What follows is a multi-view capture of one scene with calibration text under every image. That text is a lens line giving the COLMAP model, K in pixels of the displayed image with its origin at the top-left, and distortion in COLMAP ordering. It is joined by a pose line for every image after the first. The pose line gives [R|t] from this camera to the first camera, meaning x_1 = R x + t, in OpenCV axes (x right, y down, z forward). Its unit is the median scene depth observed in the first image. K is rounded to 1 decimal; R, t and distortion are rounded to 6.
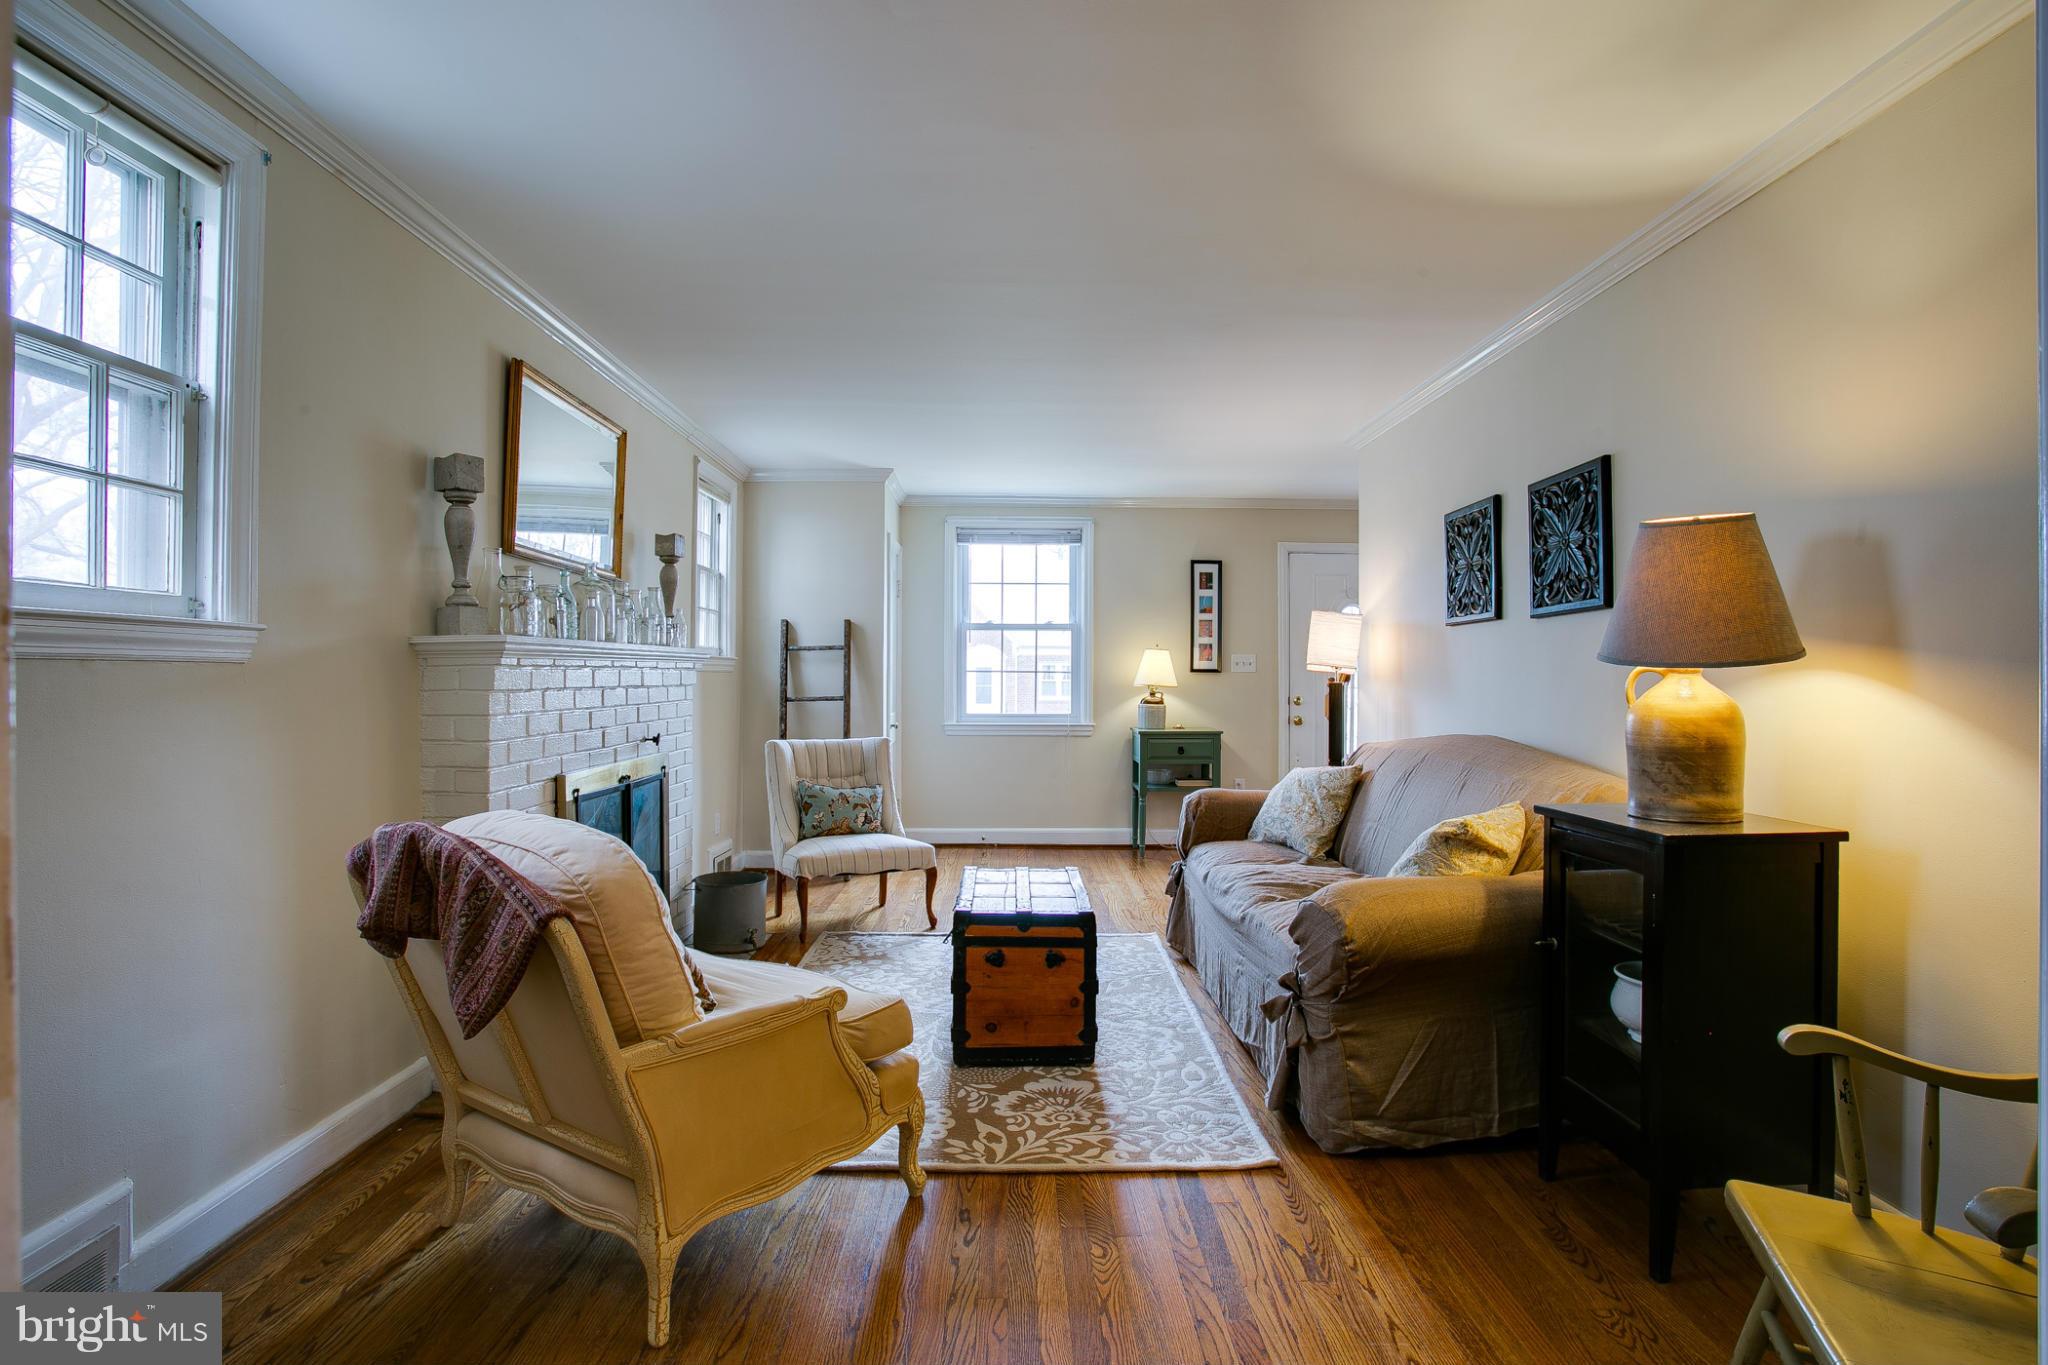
lens RADIAL K [[1014.3, 0, 1029.7], [0, 1014.3, 676.9], [0, 0, 1]] dist [-0.075364, 0.028495]
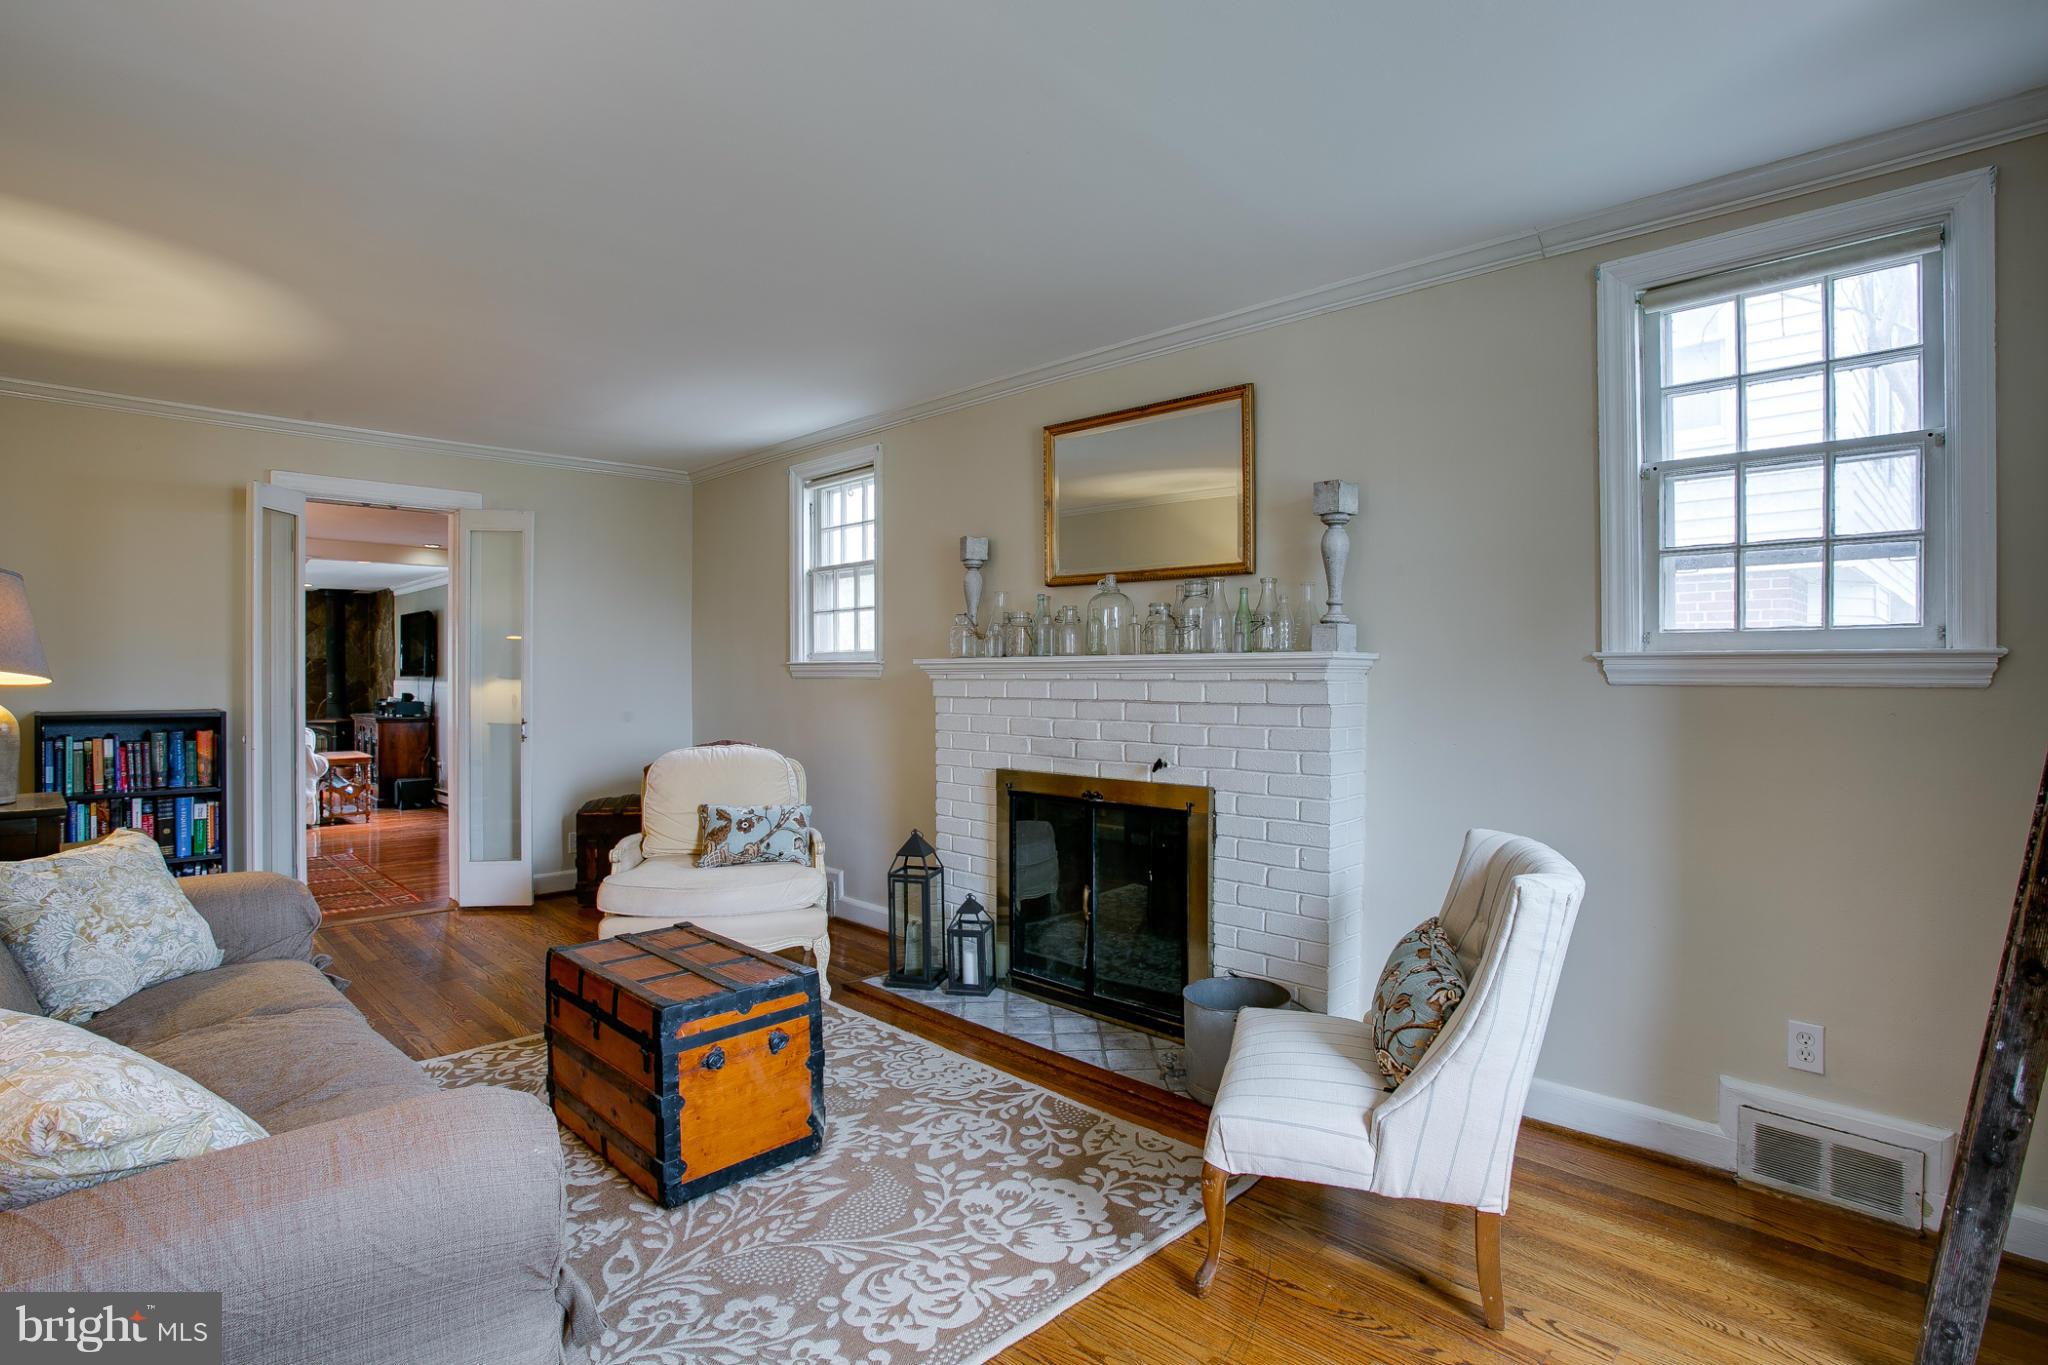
lens RADIAL K [[1014.3, 0, 1029.7], [0, 1014.3, 676.9], [0, 0, 1]] dist [-0.075364, 0.028495]
pose [[-0.713179, 0.000159, -0.700982, 0.295030], [-0.001823, 0.999996, 0.002081, -0.013416], [0.700980, 0.002762, -0.713176, 1.495426]]
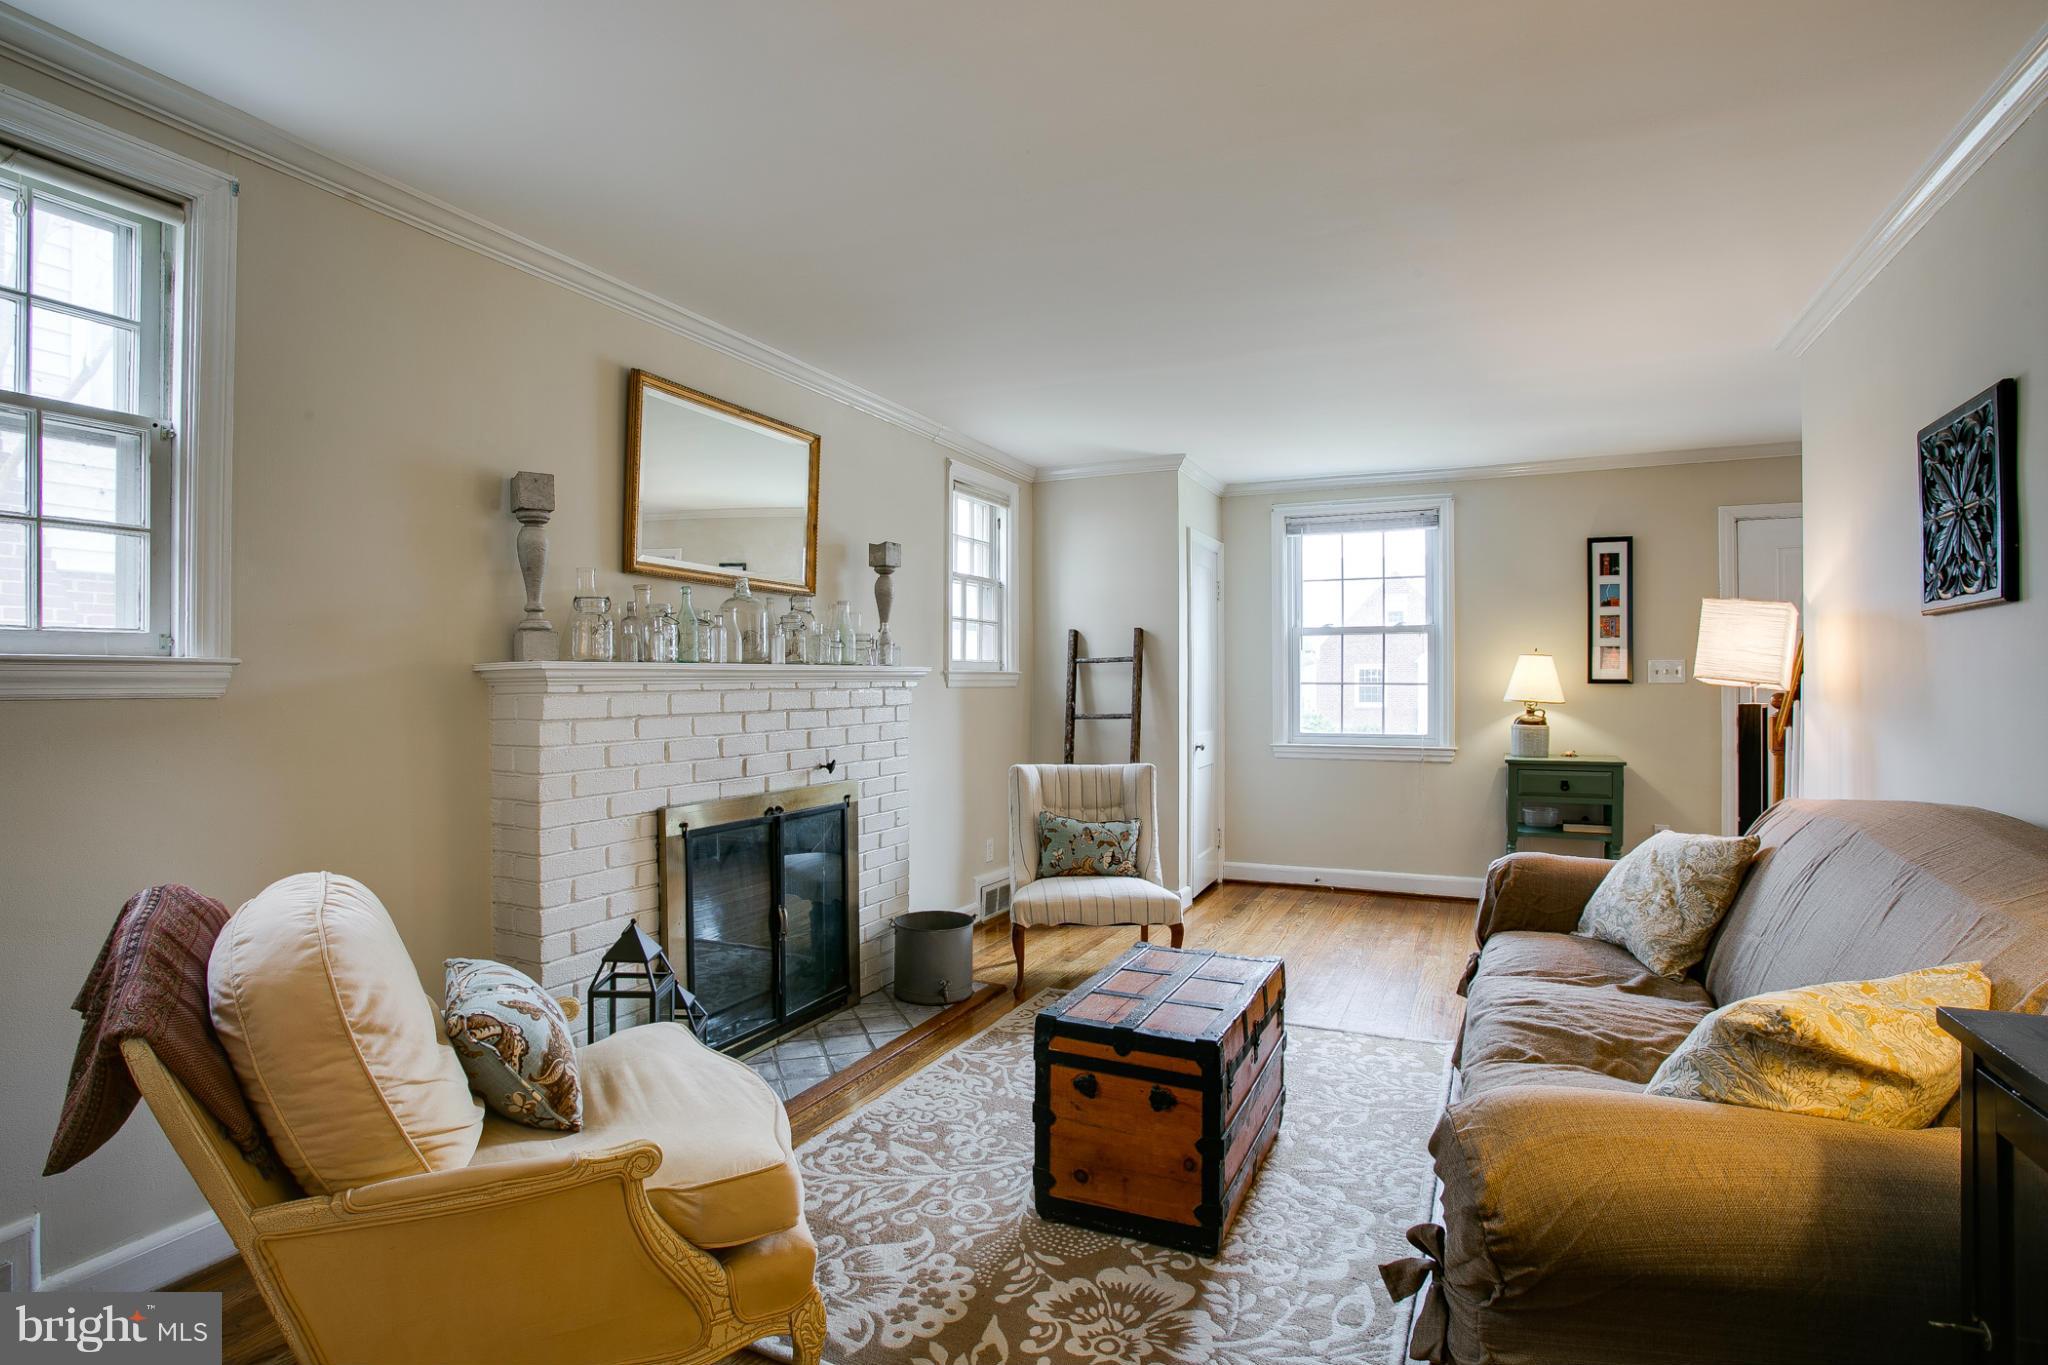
lens RADIAL K [[1010.2, 0, 1030.8], [0, 1010.2, 676.7], [0, 0, 1]] dist [-0.076381, 0.036675]
pose [[0.898483, -0.007197, -0.438949, 0.193954], [0.005165, 0.999970, -0.005822, -0.013663], [0.438977, 0.002964, 0.898493, 0.244318]]
